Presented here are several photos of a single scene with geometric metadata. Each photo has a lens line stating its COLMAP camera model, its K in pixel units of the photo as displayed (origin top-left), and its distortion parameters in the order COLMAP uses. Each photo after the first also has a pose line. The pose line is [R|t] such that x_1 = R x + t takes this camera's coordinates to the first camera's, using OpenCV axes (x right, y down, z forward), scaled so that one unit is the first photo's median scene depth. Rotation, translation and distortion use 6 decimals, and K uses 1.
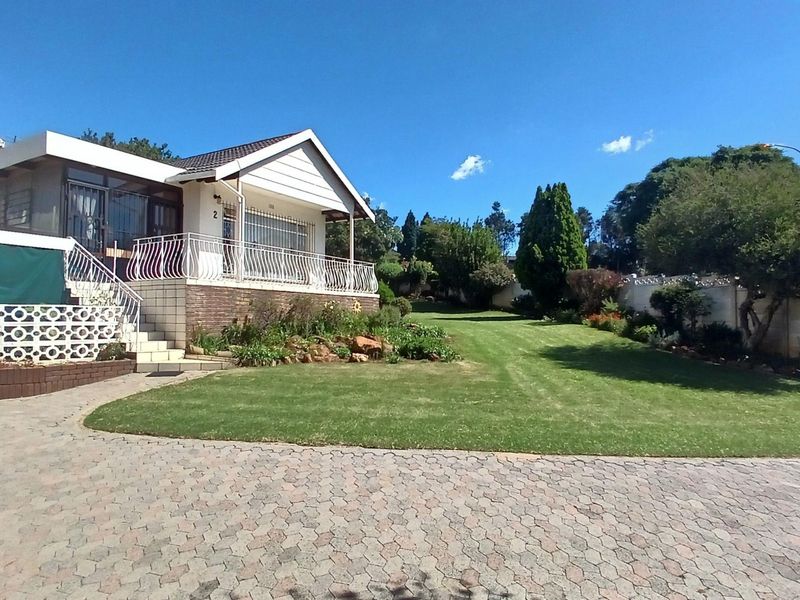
lens RADIAL K [[535.0, 0, 395.9], [0, 535.0, 295.9], [0, 0, 1]] dist [0.041440, -0.057529]
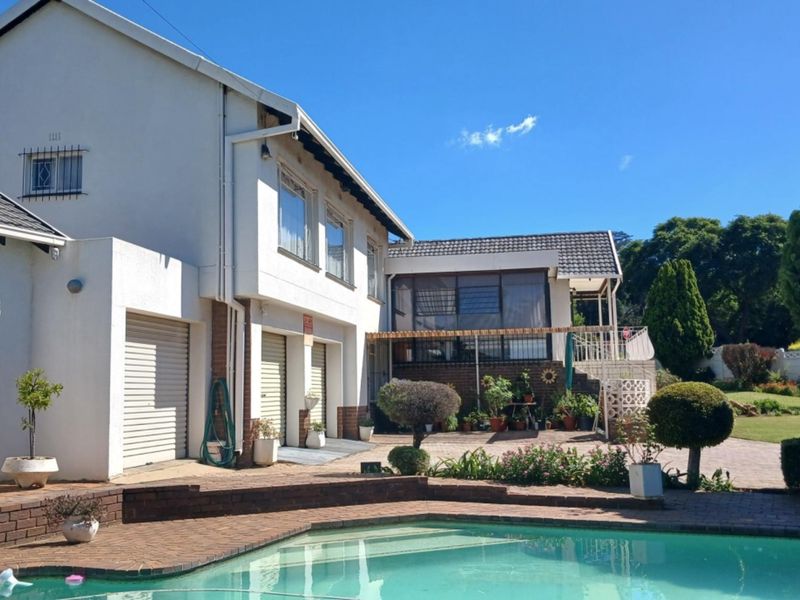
lens RADIAL K [[838.2, 0, 386.6], [0, 838.2, 297.7], [0, 0, 1]] dist [0.193131, -0.573054]
pose [[0.940114, 0.020318, 0.340253, -1.611583], [0.003566, 0.997581, -0.069422, -0.038639], [-0.340841, 0.066478, 0.937768, -0.766230]]
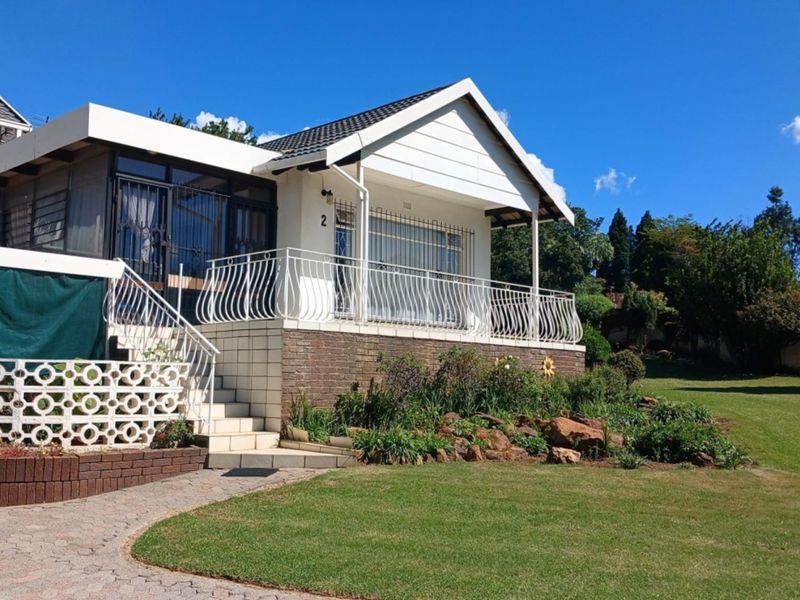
lens RADIAL K [[838.2, 0, 386.6], [0, 838.2, 297.7], [0, 0, 1]] dist [0.193131, -0.573054]
pose [[0.972048, -0.013061, -0.234418, -0.036211], [-0.001337, 0.998127, -0.061156, 0.002786], [0.234777, 0.059760, 0.970210, 0.061552]]
